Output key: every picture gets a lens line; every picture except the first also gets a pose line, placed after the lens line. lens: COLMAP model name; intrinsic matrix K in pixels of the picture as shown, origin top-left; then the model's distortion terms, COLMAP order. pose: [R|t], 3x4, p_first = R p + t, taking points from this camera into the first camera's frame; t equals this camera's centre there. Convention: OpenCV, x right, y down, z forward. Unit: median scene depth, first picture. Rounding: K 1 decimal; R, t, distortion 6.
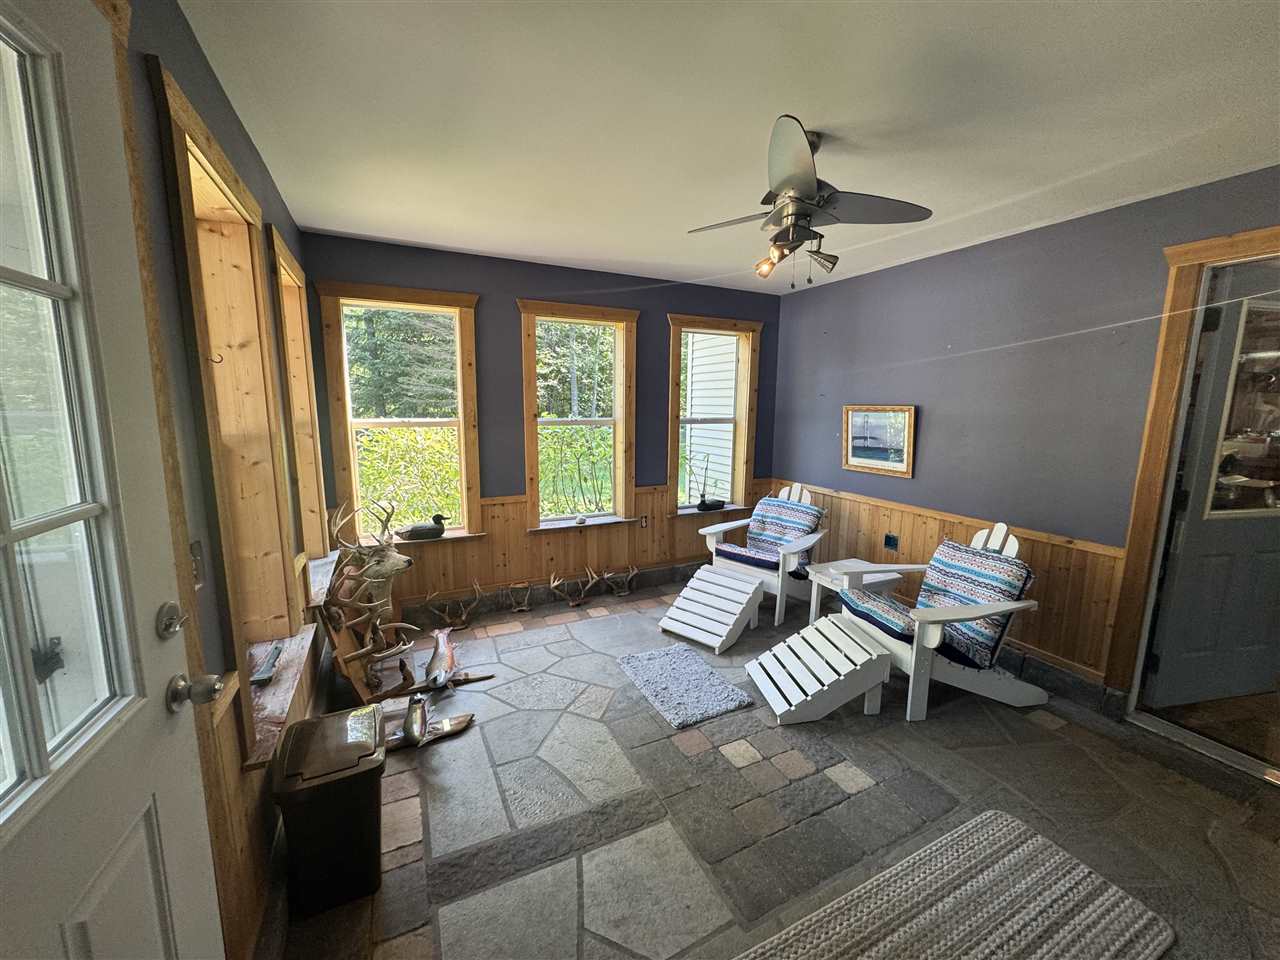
lens RADIAL K [[513.2, 0, 640.8], [0, 513.2, 481.3], [0, 0, 1]] dist [-0.004687, -0.000288]
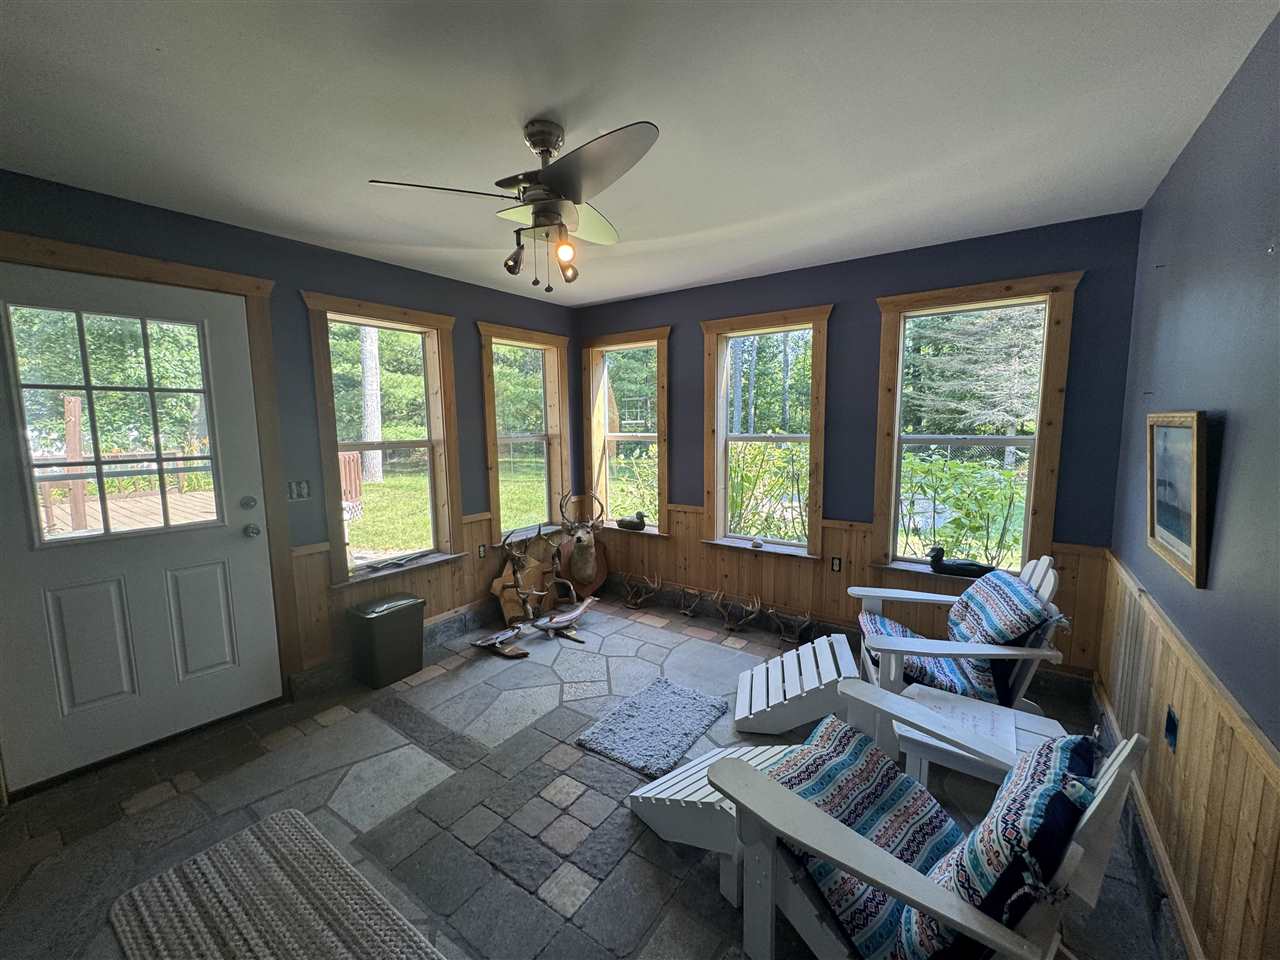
lens RADIAL K [[513.2, 0, 637.6], [0, 513.2, 480.8], [0, 0, 1]] dist [-0.004687, -0.000288]
pose [[0.470317, 0.088167, -0.878082, 0.885009], [-0.120054, 0.992139, 0.035316, -0.066479], [0.874293, 0.088808, 0.477205, 0.538335]]
